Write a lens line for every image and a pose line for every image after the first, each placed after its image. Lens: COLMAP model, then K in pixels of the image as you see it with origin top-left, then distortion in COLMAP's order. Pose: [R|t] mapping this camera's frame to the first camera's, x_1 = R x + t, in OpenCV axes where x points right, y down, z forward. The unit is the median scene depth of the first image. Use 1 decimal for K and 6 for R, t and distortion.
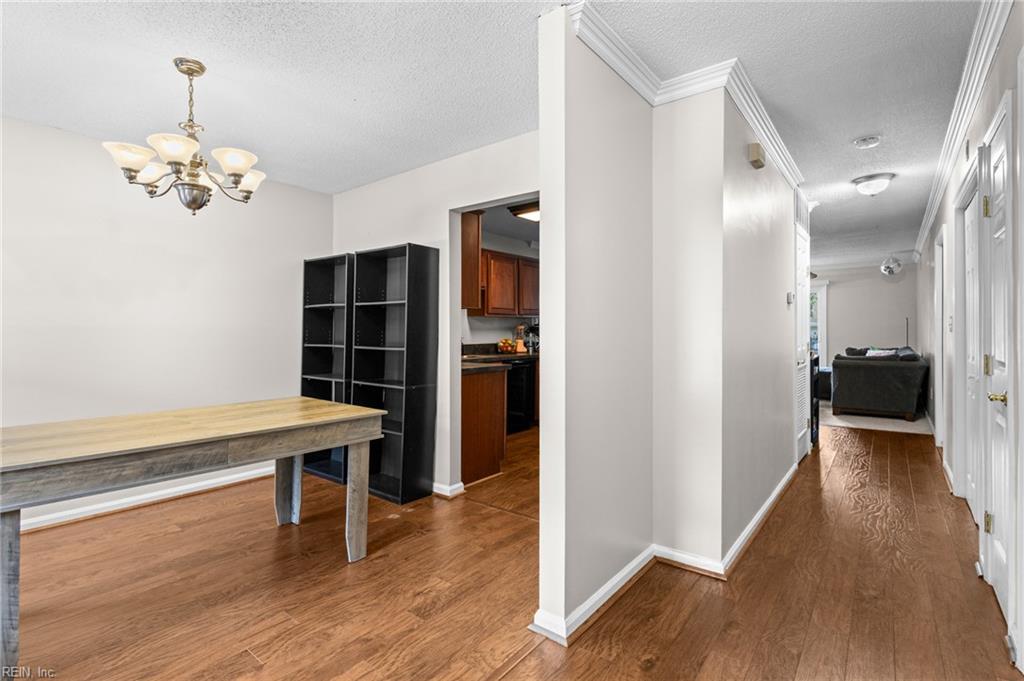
lens RADIAL K [[498.4, 0, 492.5], [0, 498.4, 329.1], [0, 0, 1]] dist [-0.006630, 0.004046]
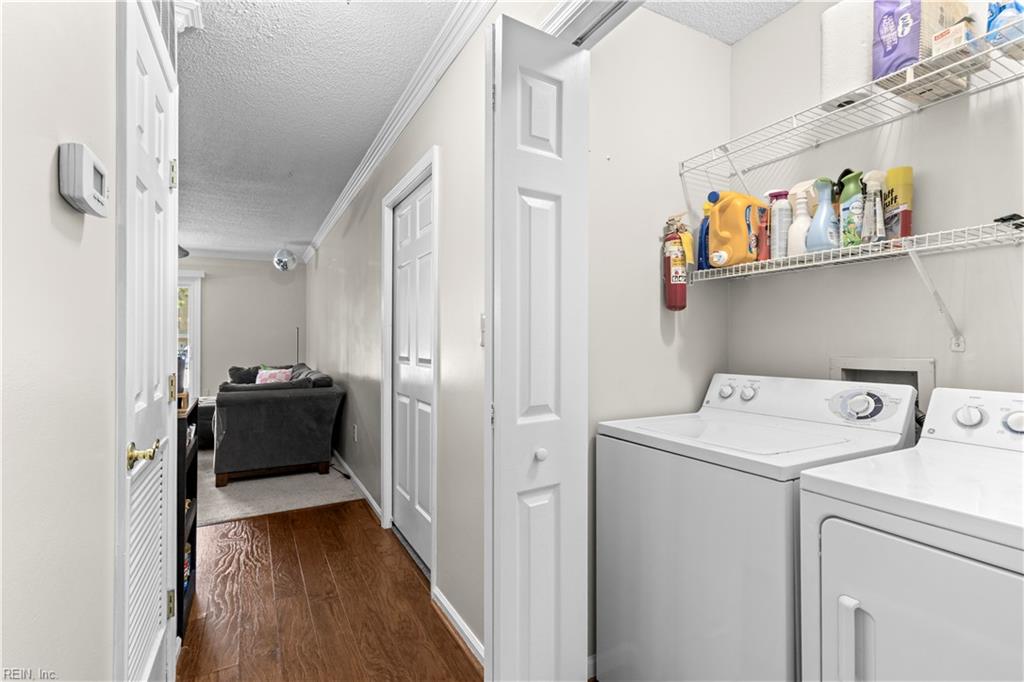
lens RADIAL K [[471.9, 0, 496.1], [0, 471.9, 347.2], [0, 0, 1]] dist [0.002336, 0.001303]
pose [[0.399568, -0.005908, 0.916684, 0.308767], [-0.004228, 0.999957, 0.008288, 0.002113], [-0.916694, -0.007187, 0.399526, 0.481526]]
